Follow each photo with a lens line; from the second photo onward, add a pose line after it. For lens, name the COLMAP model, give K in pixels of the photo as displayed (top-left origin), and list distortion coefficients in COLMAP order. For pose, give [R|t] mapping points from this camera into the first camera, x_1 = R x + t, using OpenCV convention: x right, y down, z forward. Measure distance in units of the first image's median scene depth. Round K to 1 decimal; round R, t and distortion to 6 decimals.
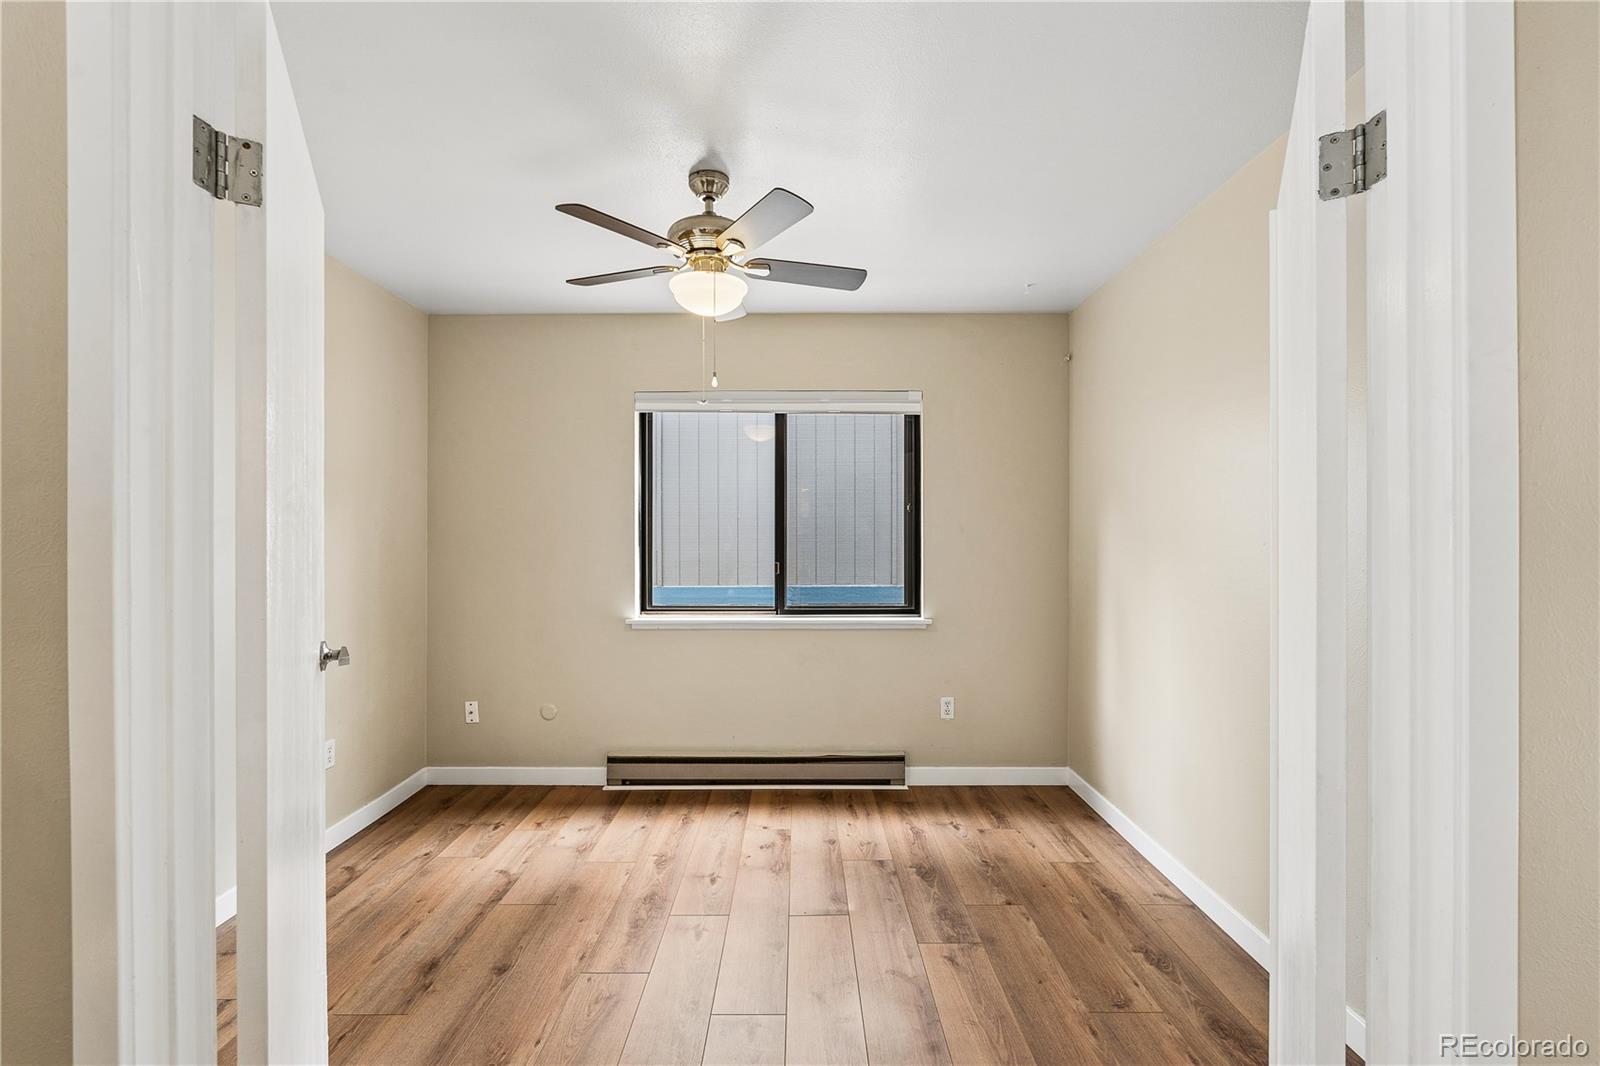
lens RADIAL K [[711.4, 0, 800.2], [0, 711.4, 535.7], [0, 0, 1]] dist [-0.008820, 0.001402]
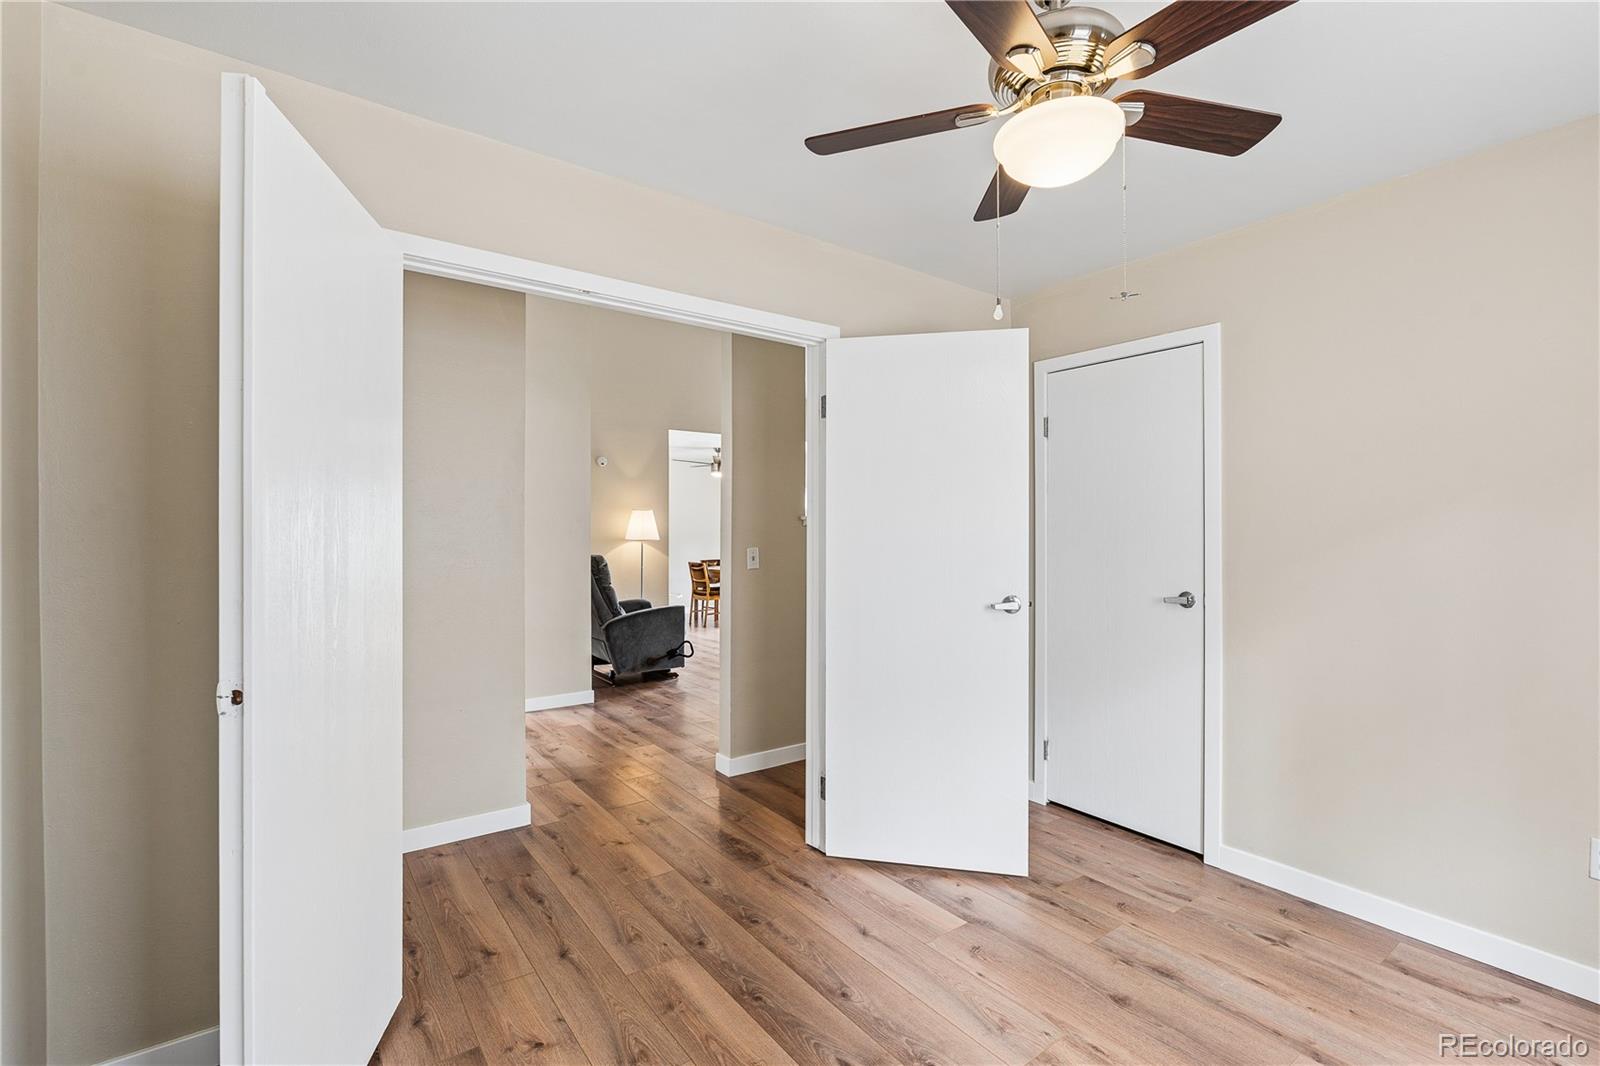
lens RADIAL K [[711.4, 0, 801.9], [0, 711.4, 531.8], [0, 0, 1]] dist [-0.008820, 0.001402]
pose [[-0.809319, 0.003955, -0.587356, 0.420639], [0.003532, 0.999992, 0.001867, -0.006807], [0.587359, -0.000563, -0.809326, 1.372292]]
